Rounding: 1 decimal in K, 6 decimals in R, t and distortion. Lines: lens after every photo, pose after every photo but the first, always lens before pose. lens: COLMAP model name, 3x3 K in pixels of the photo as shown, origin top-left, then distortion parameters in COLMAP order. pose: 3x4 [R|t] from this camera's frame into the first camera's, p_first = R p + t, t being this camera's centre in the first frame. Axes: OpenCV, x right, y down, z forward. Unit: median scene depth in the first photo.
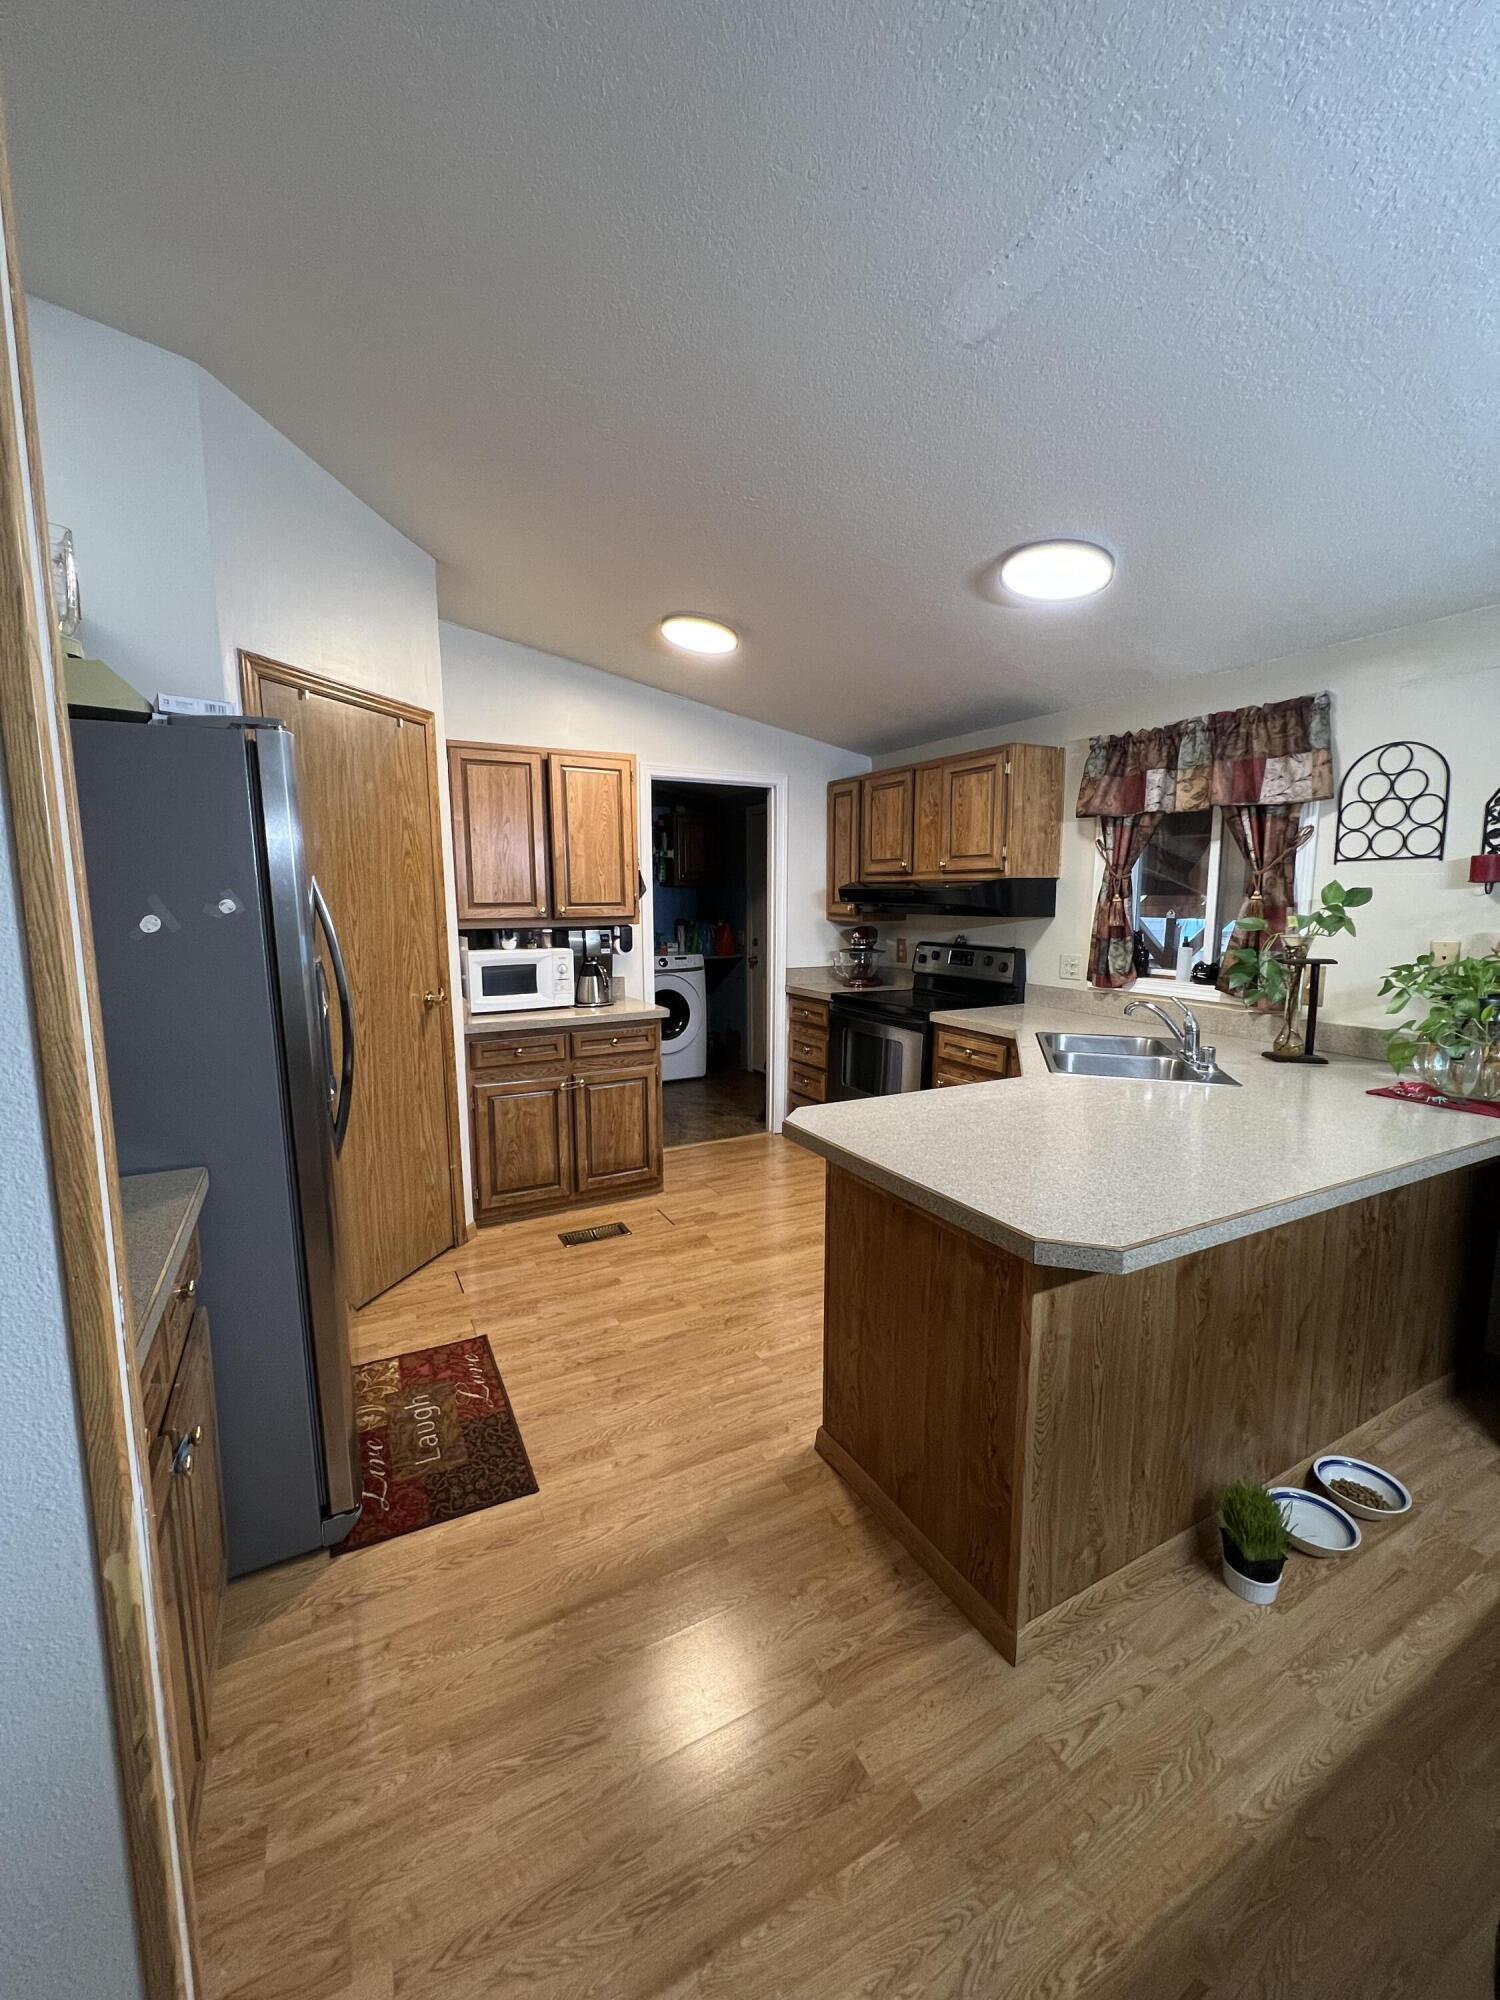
lens RADIAL K [[799.5, 0, 748.8], [0, 799.5, 1002.9], [0, 0, 1]] dist [-0.001215, -0.000216]
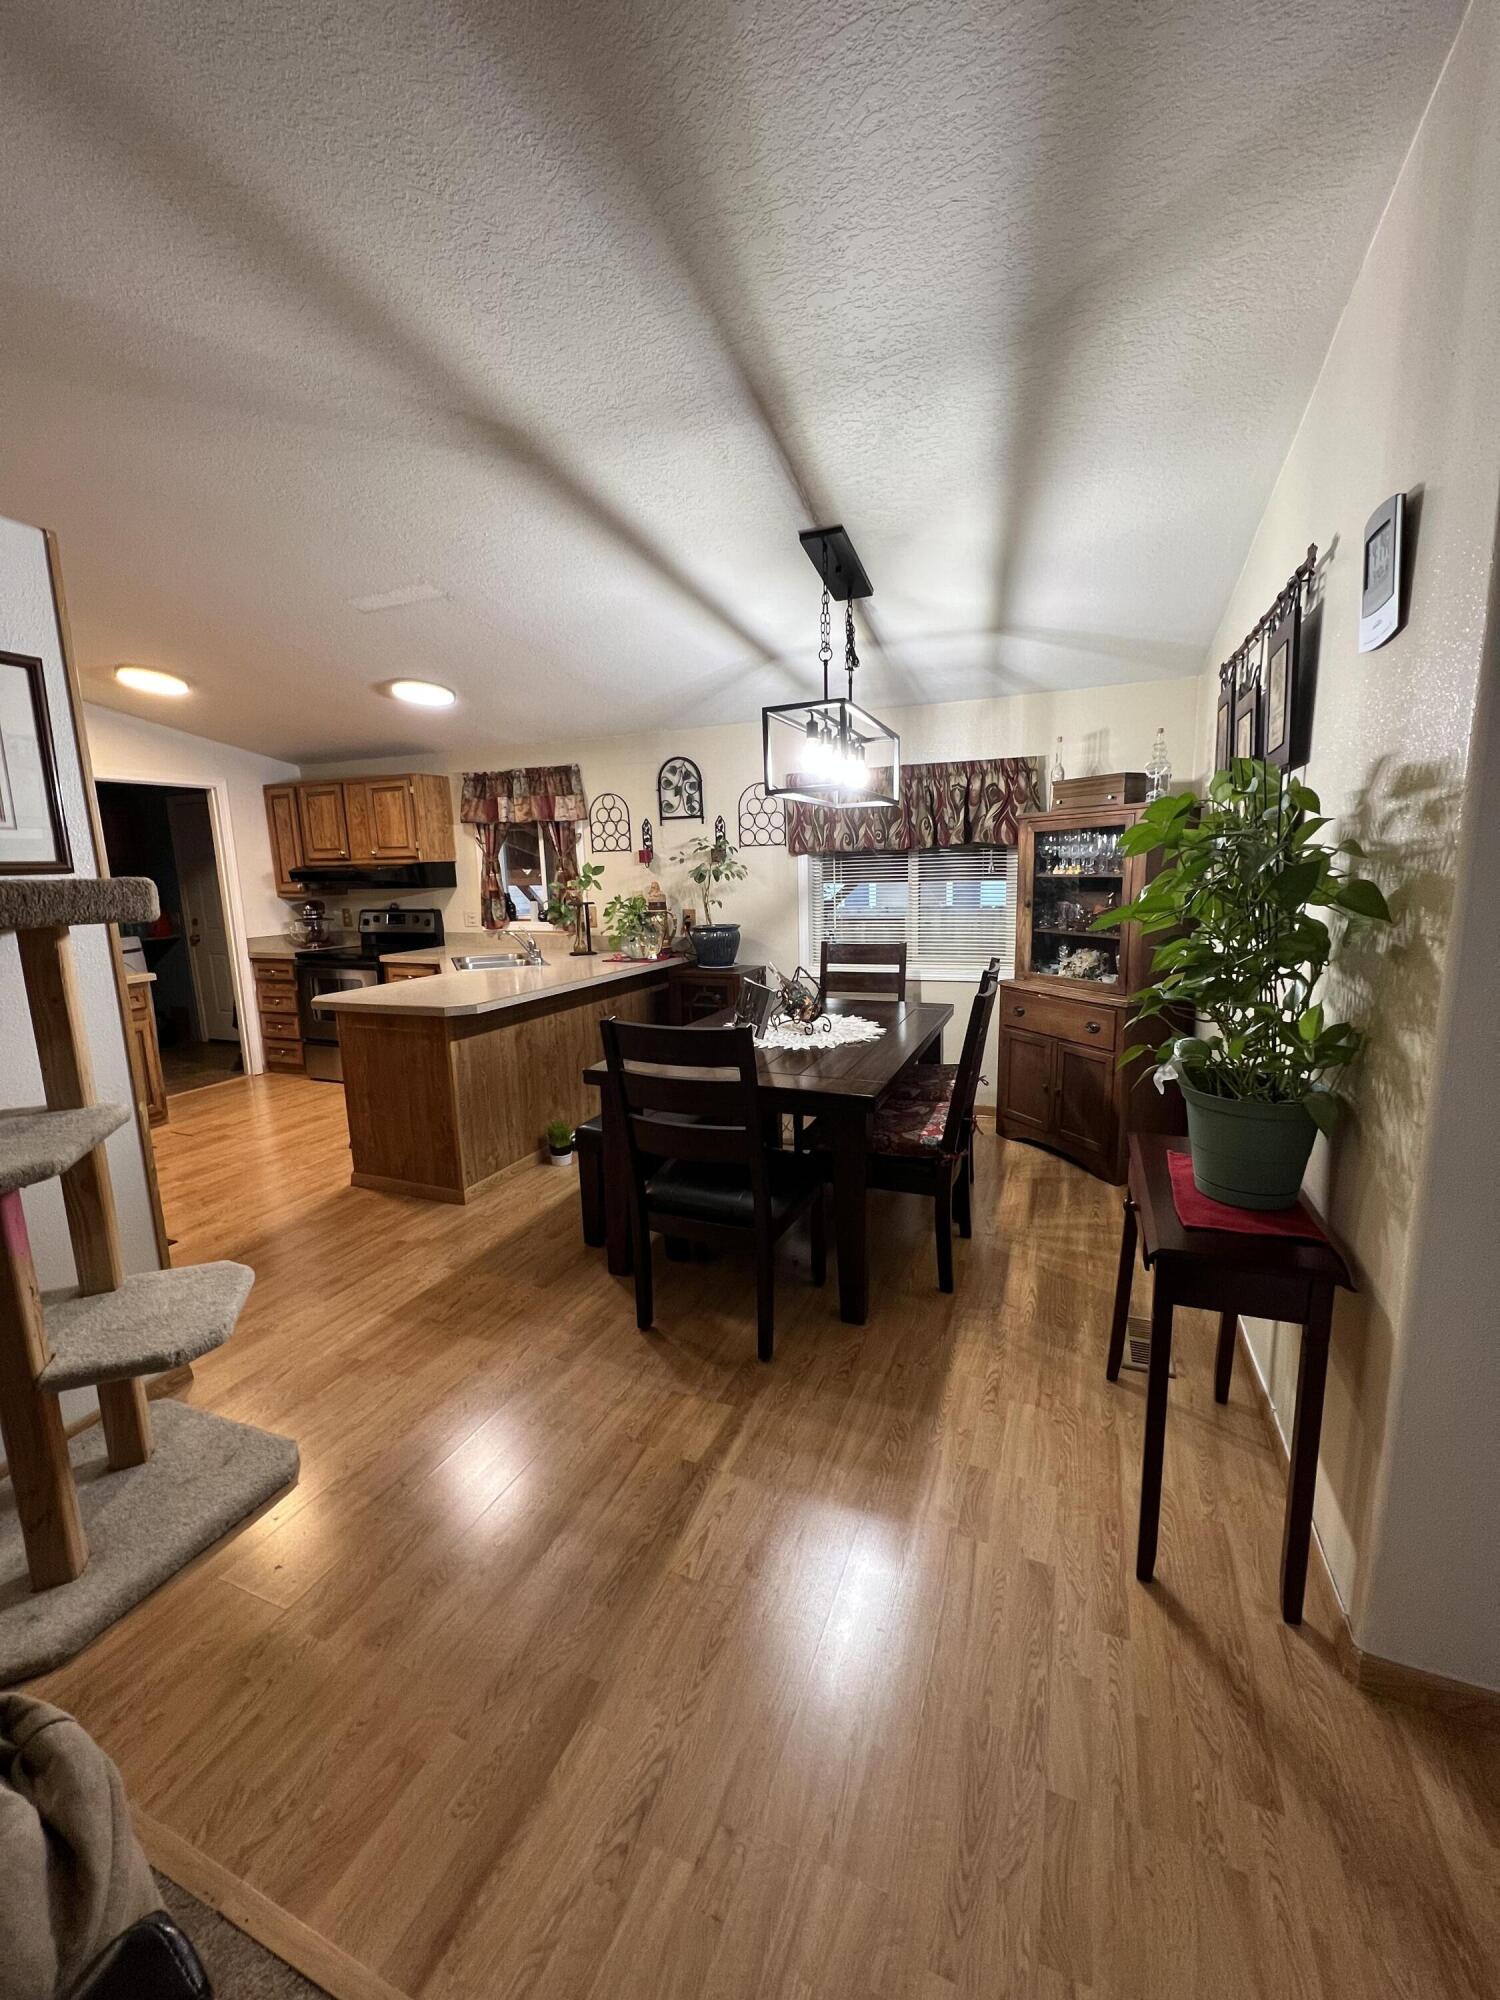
lens RADIAL K [[799.5, 0, 750.1], [0, 799.5, 1000.2], [0, 0, 1]] dist [-0.001215, -0.000216]
pose [[0.774732, -0.125736, 0.619662, -0.176425], [0.108616, 0.991925, 0.065474, 0.076466], [-0.622891, 0.016580, 0.782133, -0.607382]]
